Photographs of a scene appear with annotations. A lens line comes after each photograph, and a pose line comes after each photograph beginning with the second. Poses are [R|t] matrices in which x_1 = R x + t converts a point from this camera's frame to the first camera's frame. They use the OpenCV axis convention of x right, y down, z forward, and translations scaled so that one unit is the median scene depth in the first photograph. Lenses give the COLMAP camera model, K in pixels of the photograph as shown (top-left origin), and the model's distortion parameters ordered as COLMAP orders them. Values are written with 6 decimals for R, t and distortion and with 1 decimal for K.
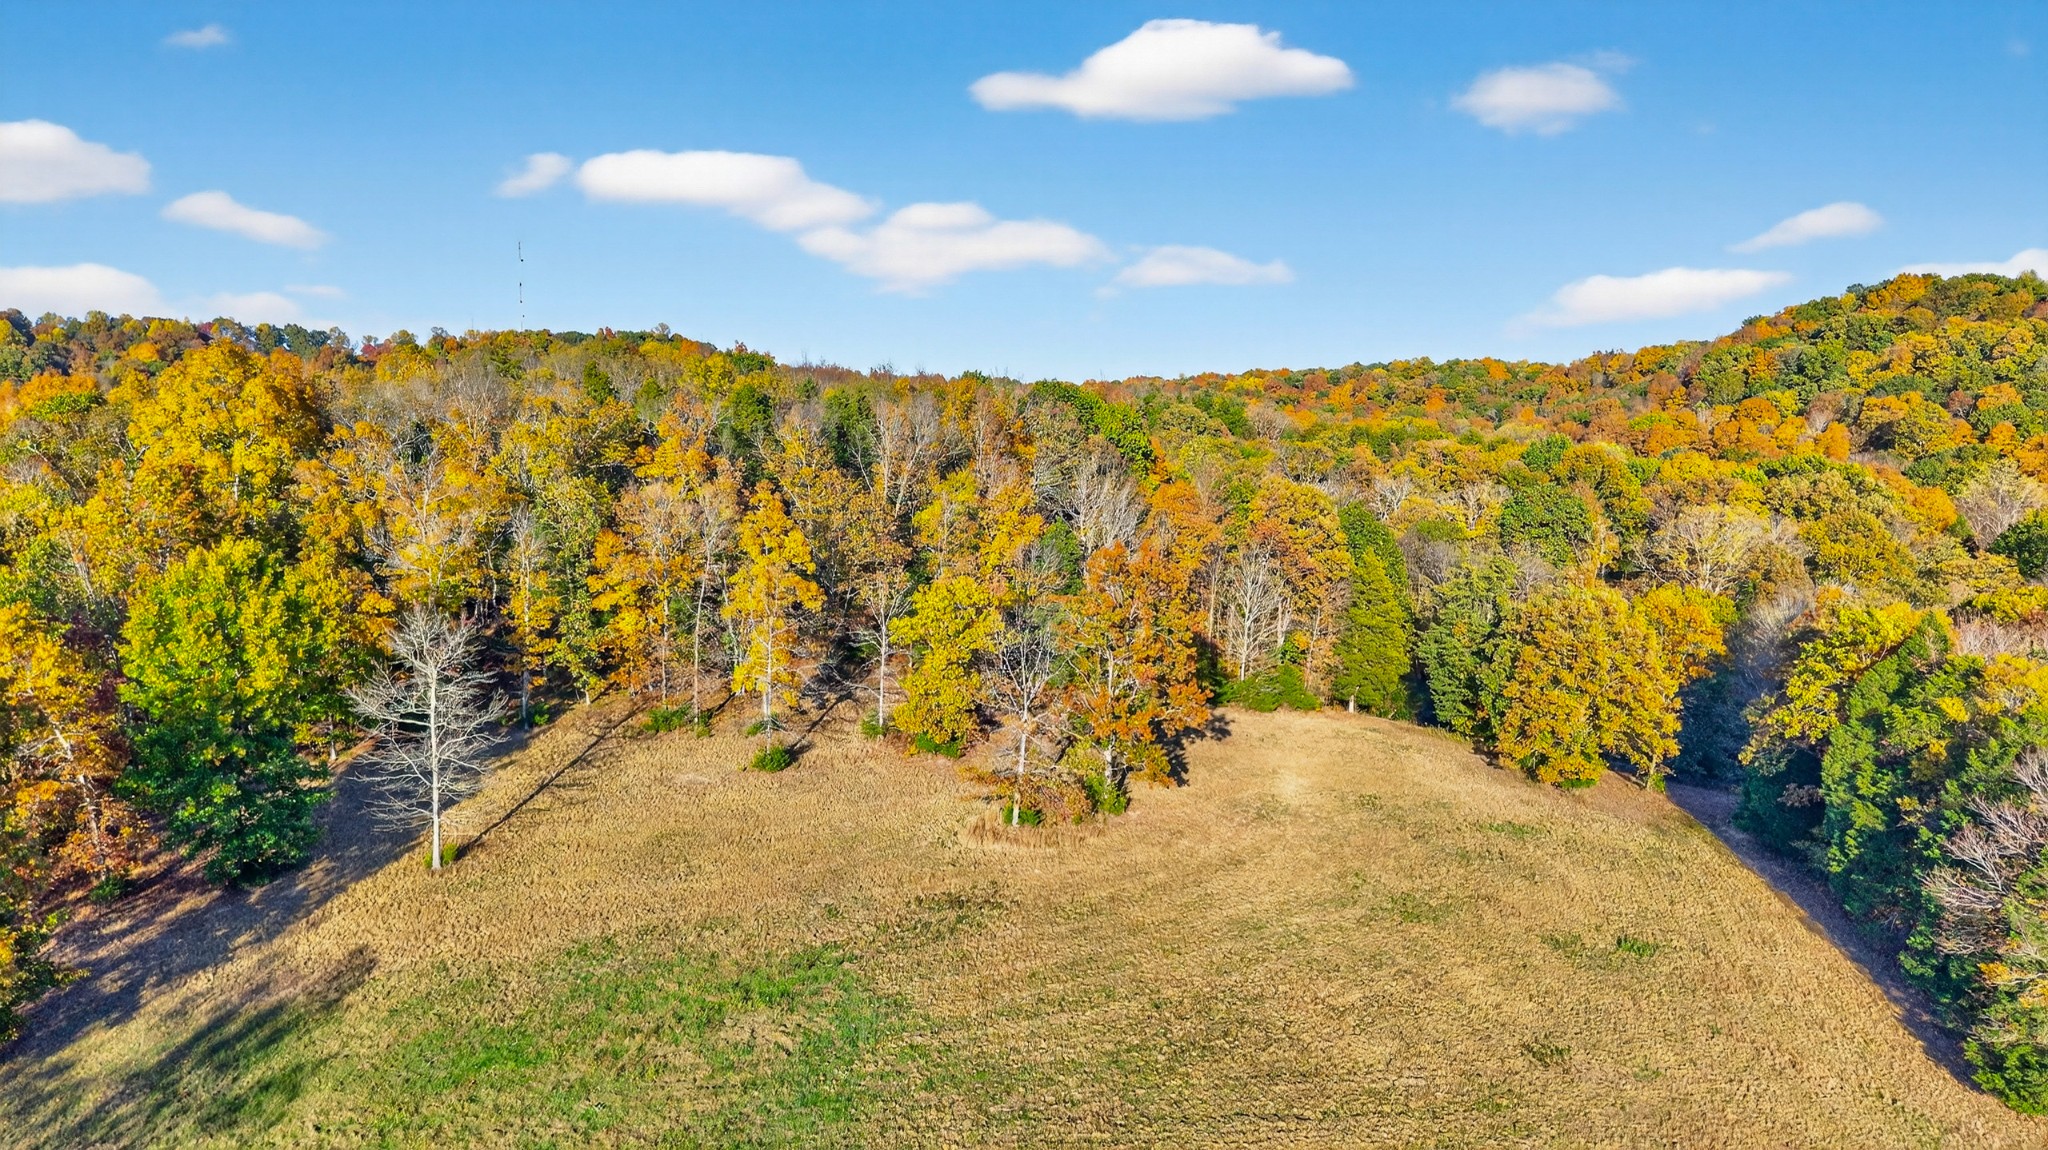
lens RADIAL K [[1407.4, 0, 1028.2], [0, 1407.4, 608.8], [0, 0, 1]] dist [0.009087, -0.001258]
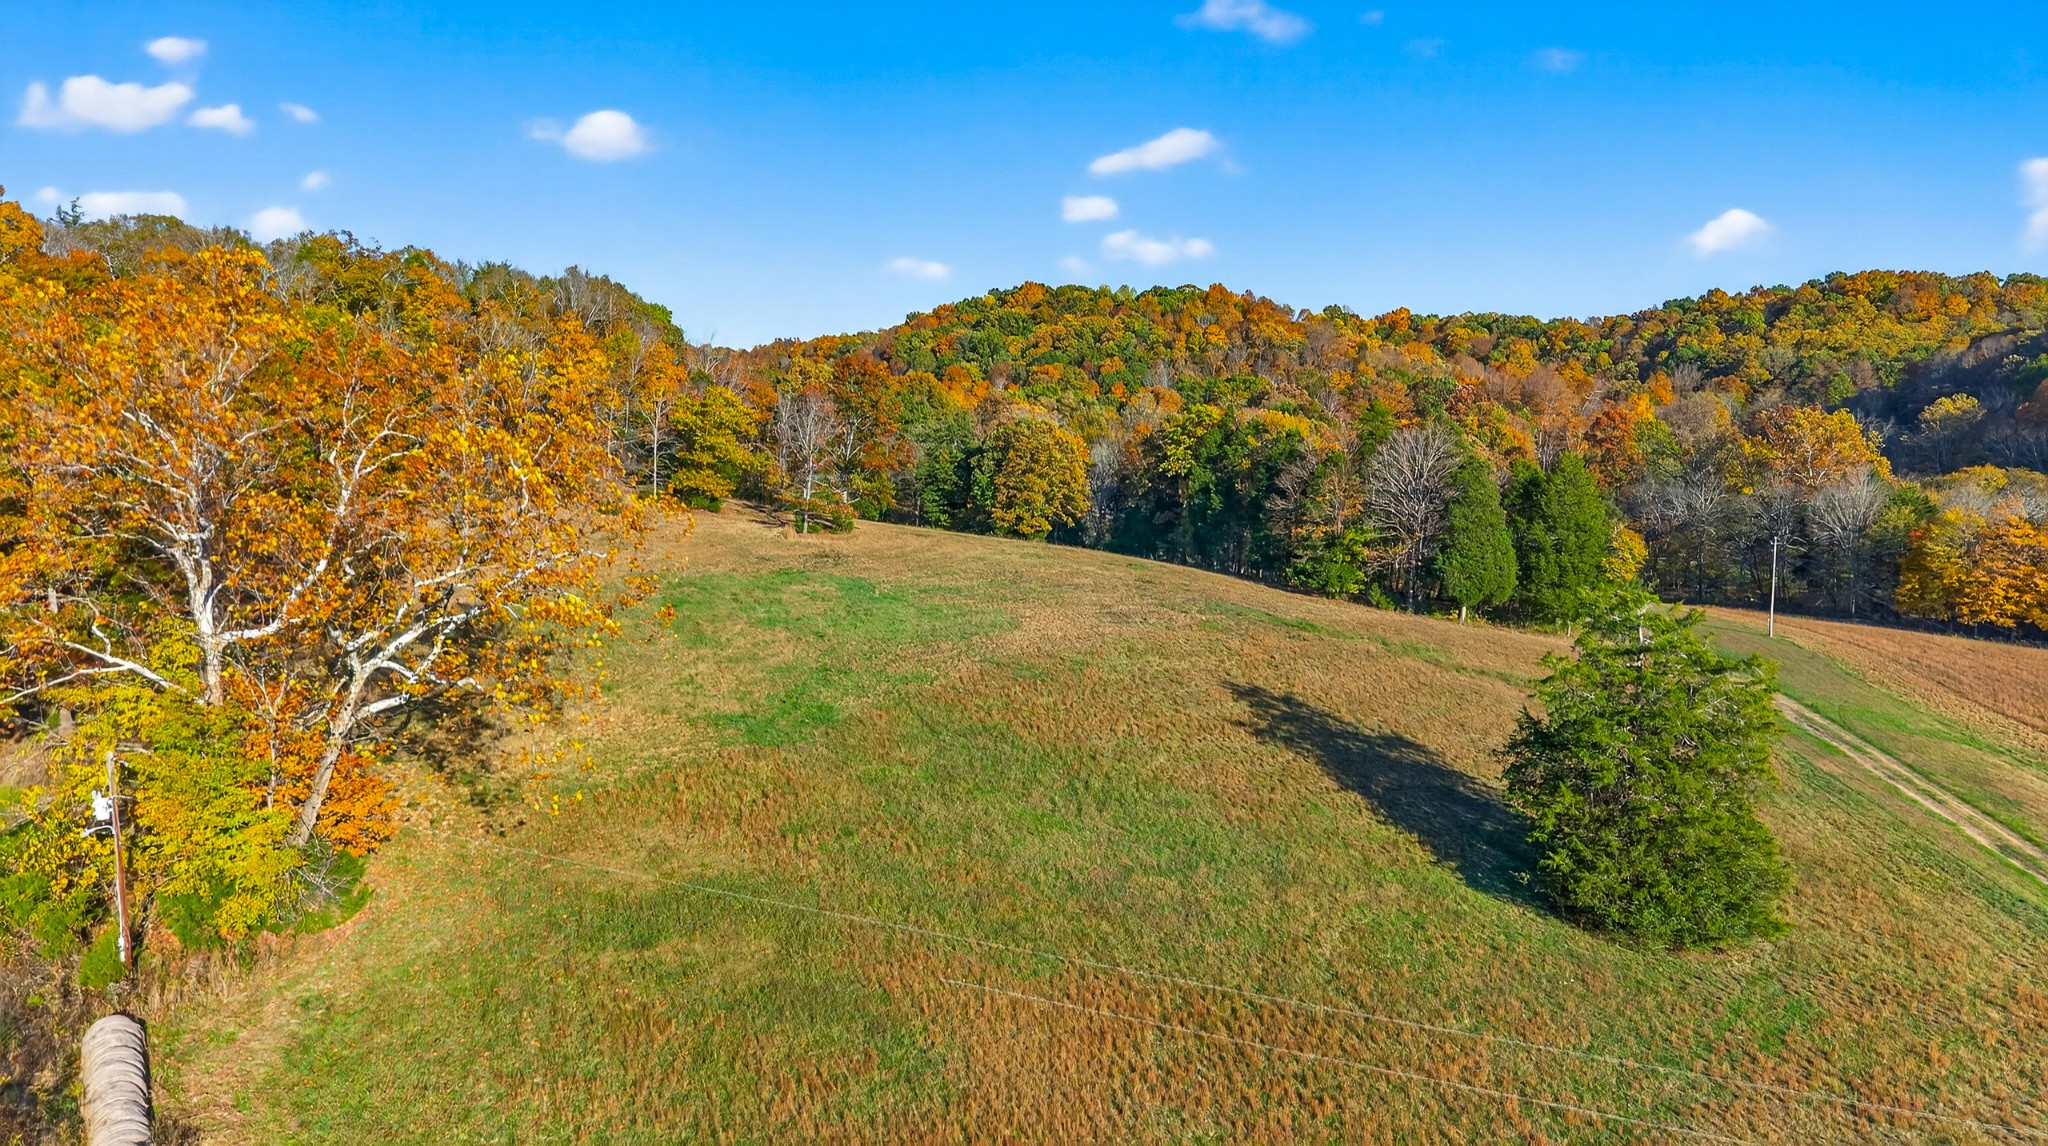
lens RADIAL K [[1408.8, 0, 1024.0], [0, 1408.8, 573.0], [0, 0, 1]] dist [-0.005257, -0.000448]
pose [[0.828642, -0.042637, 0.558153, -0.172251], [0.054876, 0.998480, -0.005196, 0.054543], [-0.557083, 0.034934, 0.829721, -0.117193]]
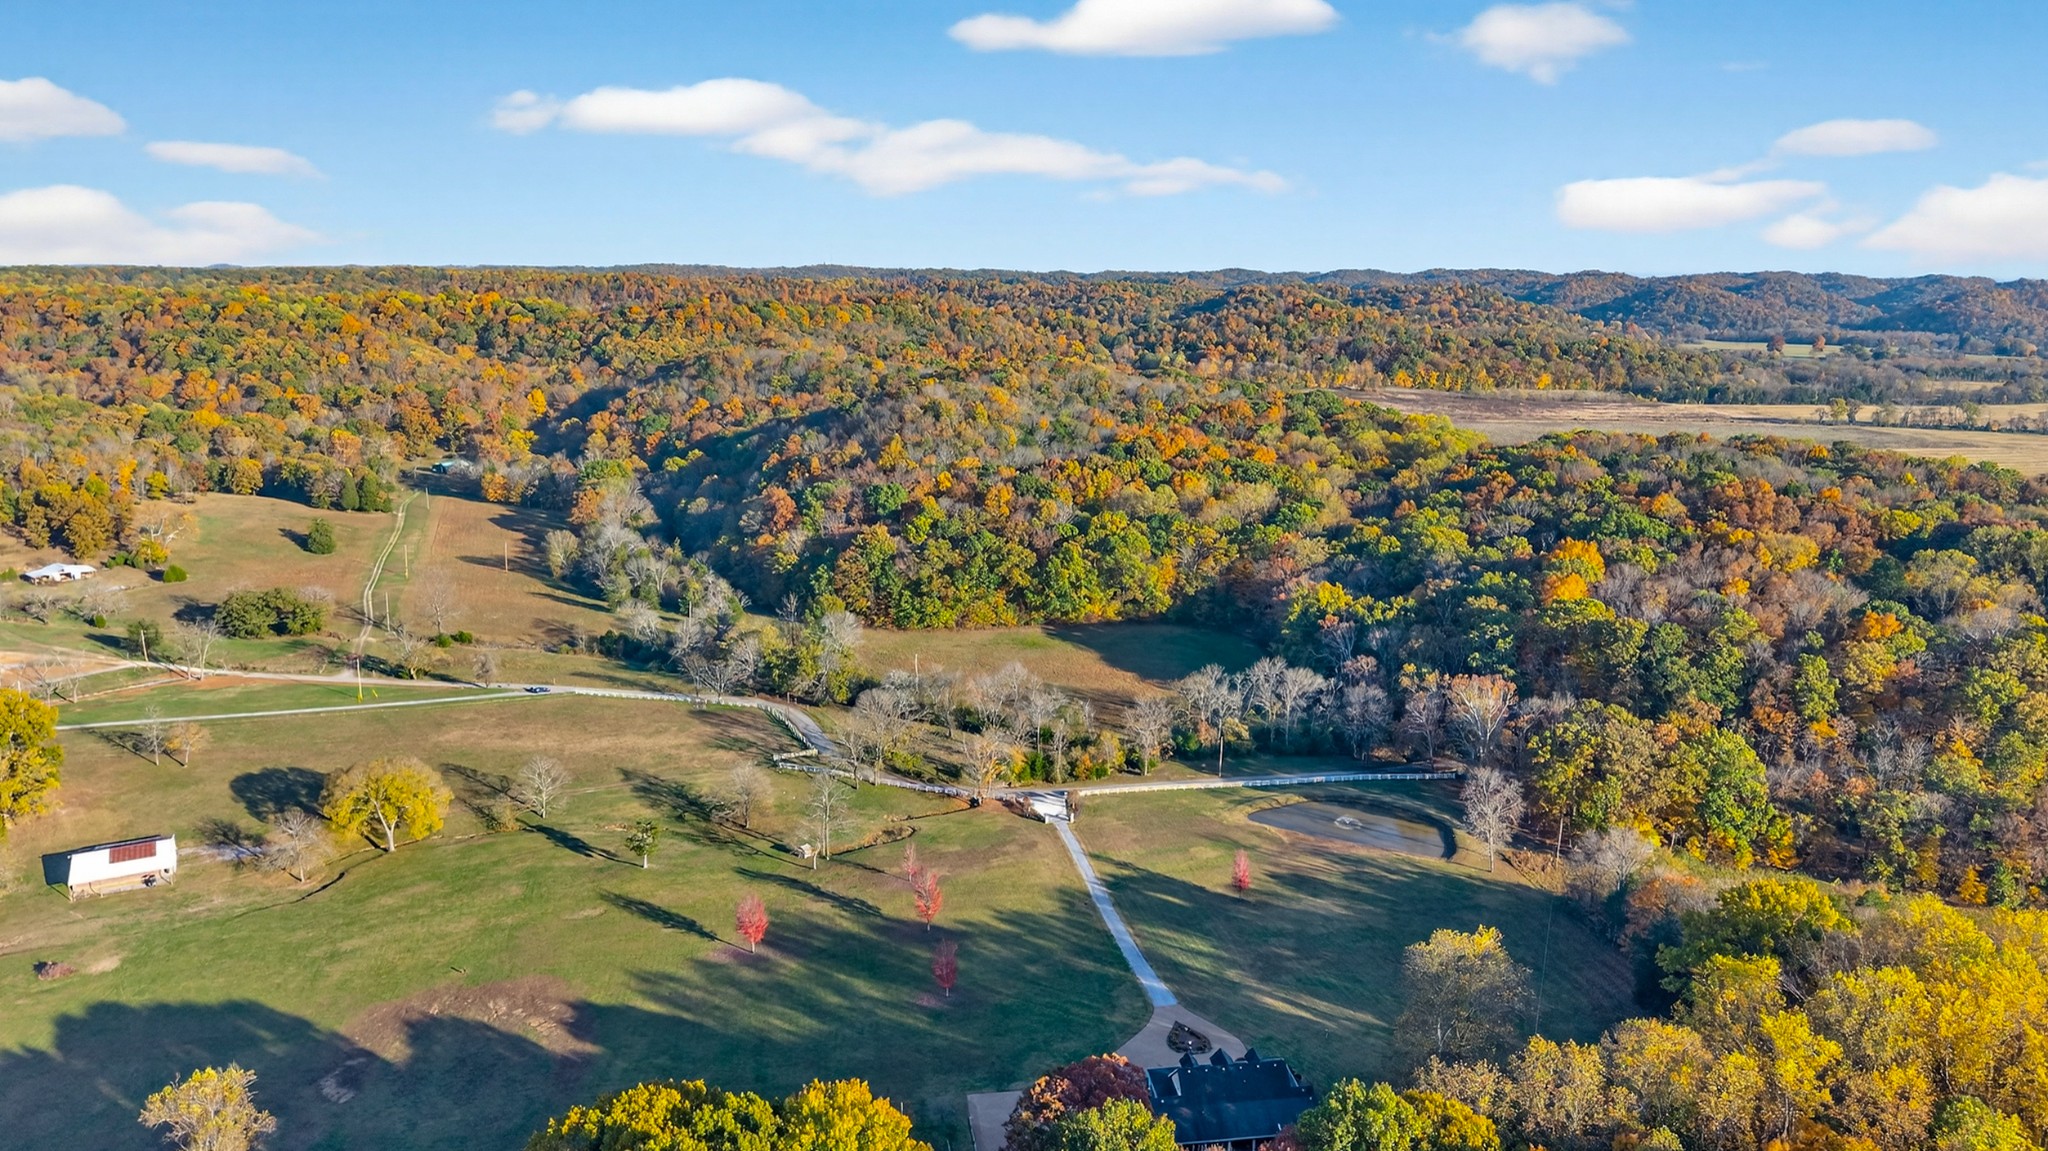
lens RADIAL K [[1407.4, 0, 1028.2], [0, 1407.4, 609.3], [0, 0, 1]] dist [0.009087, -0.001258]
pose [[0.461069, -0.202894, 0.863857, -0.981590], [0.105467, 0.979139, 0.173679, -0.021518], [-0.881074, 0.011030, 0.472849, -1.380383]]
